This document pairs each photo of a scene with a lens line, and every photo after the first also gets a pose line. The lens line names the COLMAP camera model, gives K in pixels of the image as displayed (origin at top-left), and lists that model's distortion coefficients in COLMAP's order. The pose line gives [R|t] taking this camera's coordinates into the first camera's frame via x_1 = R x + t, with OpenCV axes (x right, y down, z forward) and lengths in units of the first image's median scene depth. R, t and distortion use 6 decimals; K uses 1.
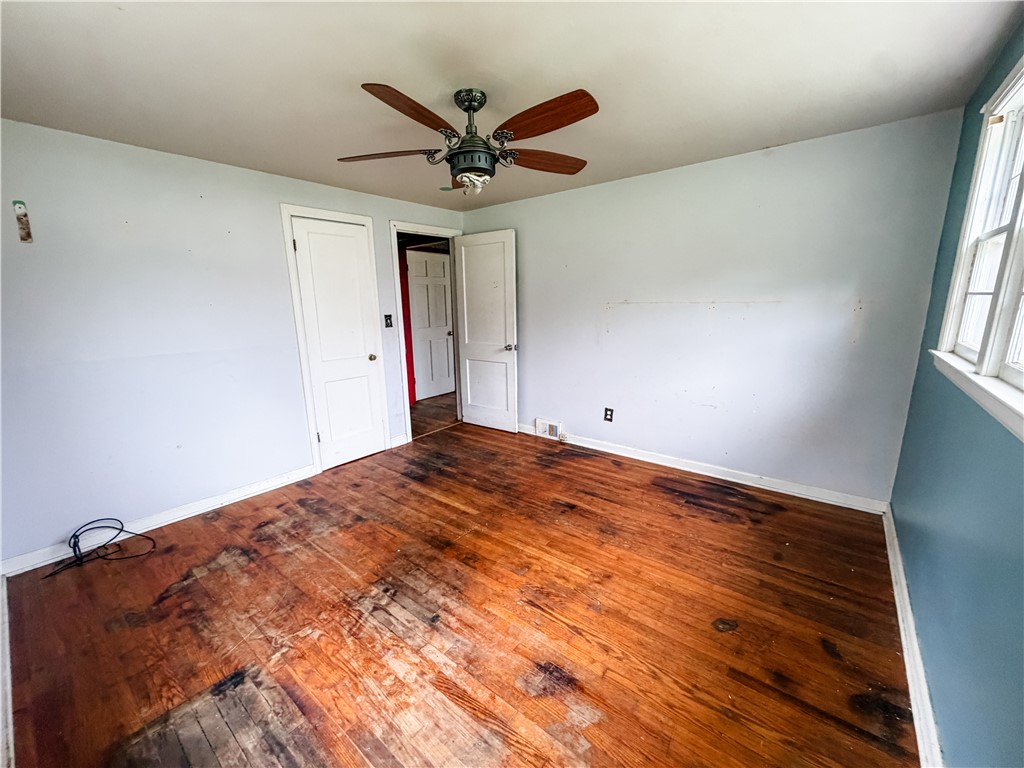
lens RADIAL K [[407.4, 0, 513.0], [0, 407.4, 385.1], [0, 0, 1]] dist [0.000089, 0.000092]
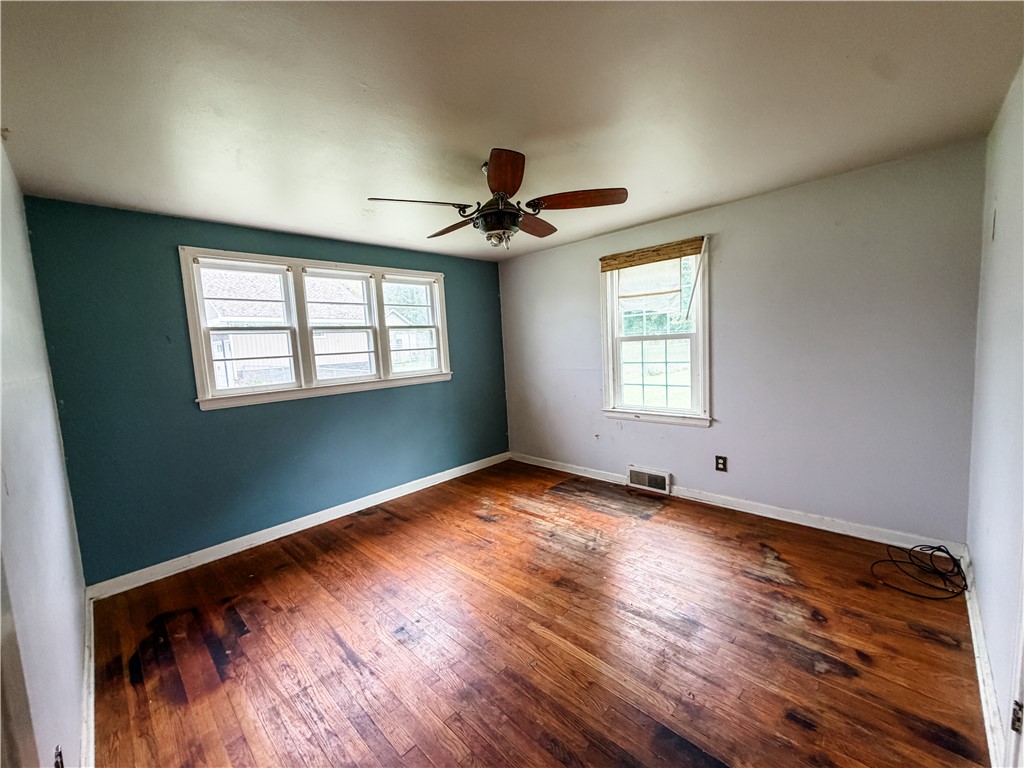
lens RADIAL K [[407.4, 0, 510.4], [0, 407.4, 384.0], [0, 0, 1]] dist [0.000089, 0.000092]
pose [[-0.992124, 0.064694, 0.107264, -0.230980], [0.094329, 0.949280, 0.299948, -0.466496], [-0.082418, 0.307703, -0.947906, 2.262734]]
